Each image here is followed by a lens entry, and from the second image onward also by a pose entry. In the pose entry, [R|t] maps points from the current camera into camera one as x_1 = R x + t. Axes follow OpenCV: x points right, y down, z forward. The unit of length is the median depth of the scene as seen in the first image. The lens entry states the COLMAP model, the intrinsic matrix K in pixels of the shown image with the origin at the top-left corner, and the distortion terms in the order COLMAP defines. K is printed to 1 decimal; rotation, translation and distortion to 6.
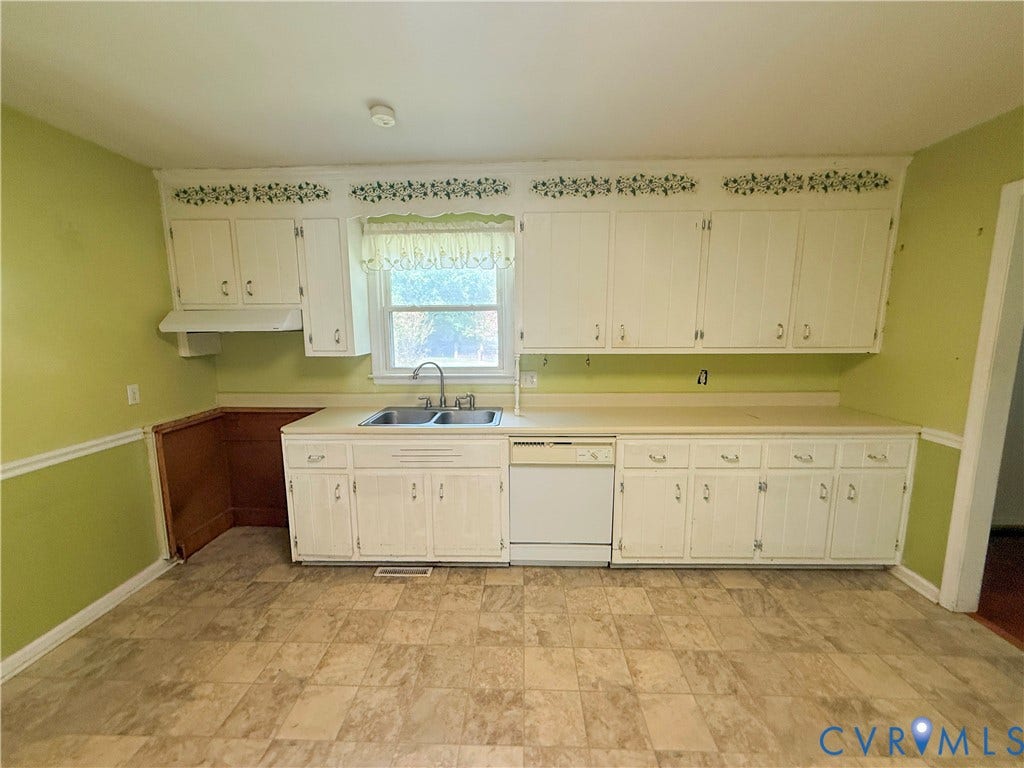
lens RADIAL K [[415.8, 0, 512.0], [0, 415.8, 384.0], [0, 0, 1]] dist [0.000126, 0.000056]
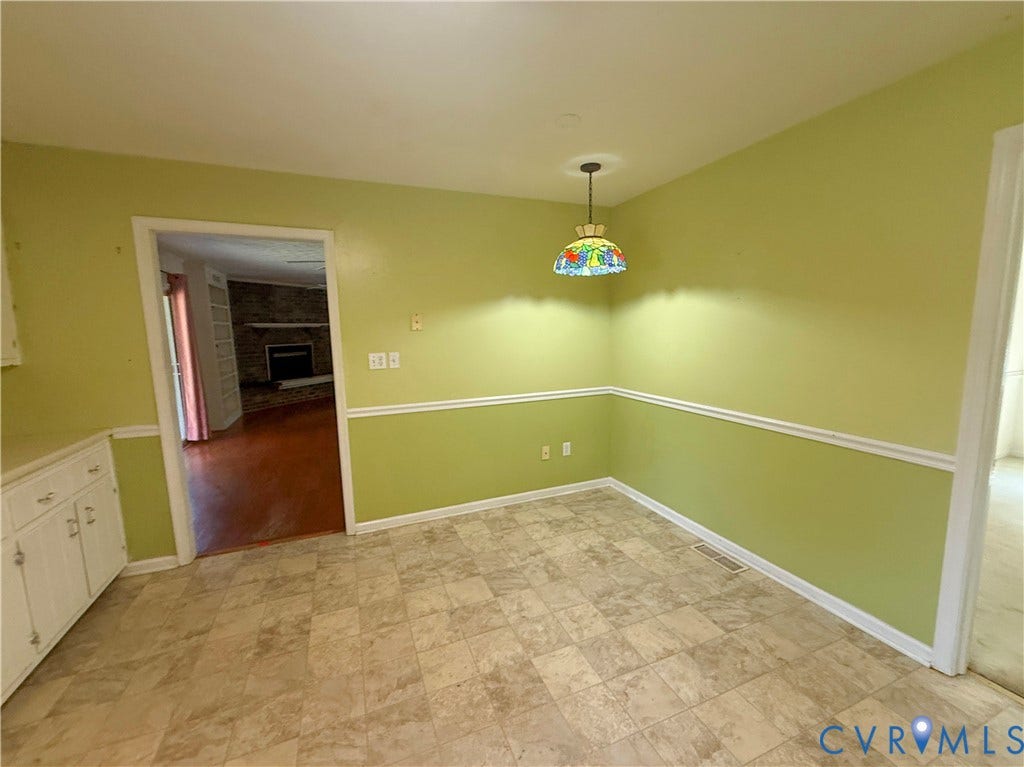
lens RADIAL K [[399.2, 0, 506.3], [0, 399.2, 404.0], [0, 0, 1]] dist [-0.000255, -0.000207]
pose [[-0.389002, -0.165009, 0.906339, -0.483097], [0.140656, 0.961654, 0.235450, -0.089464], [-0.910436, 0.219073, -0.350876, 0.698043]]
